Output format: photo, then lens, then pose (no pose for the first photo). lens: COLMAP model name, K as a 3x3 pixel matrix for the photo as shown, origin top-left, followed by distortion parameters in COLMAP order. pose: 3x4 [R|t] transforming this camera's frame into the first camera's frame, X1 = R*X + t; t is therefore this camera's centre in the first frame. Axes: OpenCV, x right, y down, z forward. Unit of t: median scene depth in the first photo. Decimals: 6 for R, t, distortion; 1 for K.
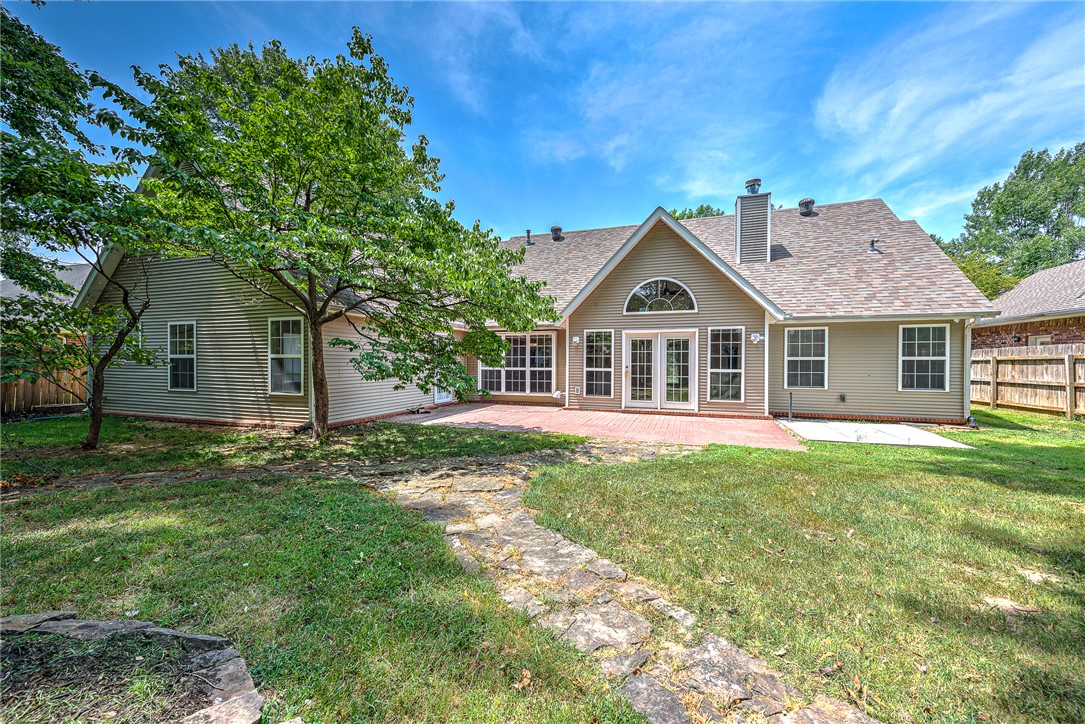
lens RADIAL K [[435.4, 0, 540.2], [0, 435.4, 362.3], [0, 0, 1]] dist [0.010025, -0.001850]
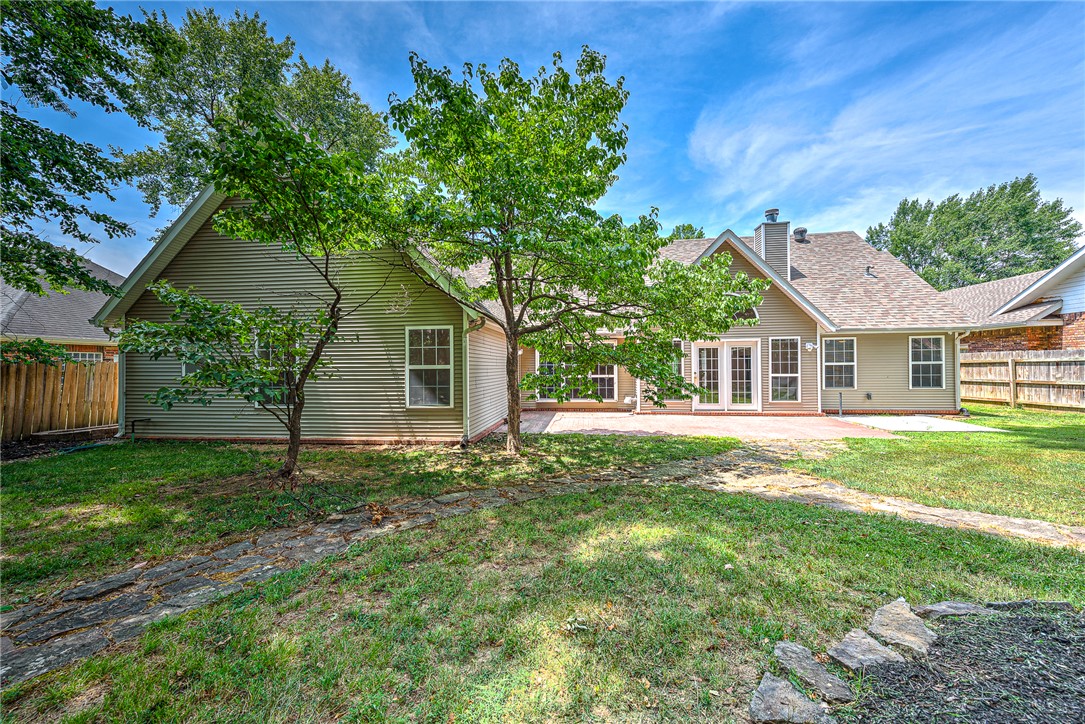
lens RADIAL K [[435.4, 0, 538.1], [0, 435.4, 364.2], [0, 0, 1]] dist [0.010025, -0.001850]
pose [[0.973771, -0.010277, 0.227300, -0.383252], [0.012802, 0.999872, -0.009638, -0.005459], [-0.227171, 0.012295, 0.973777, 0.022261]]
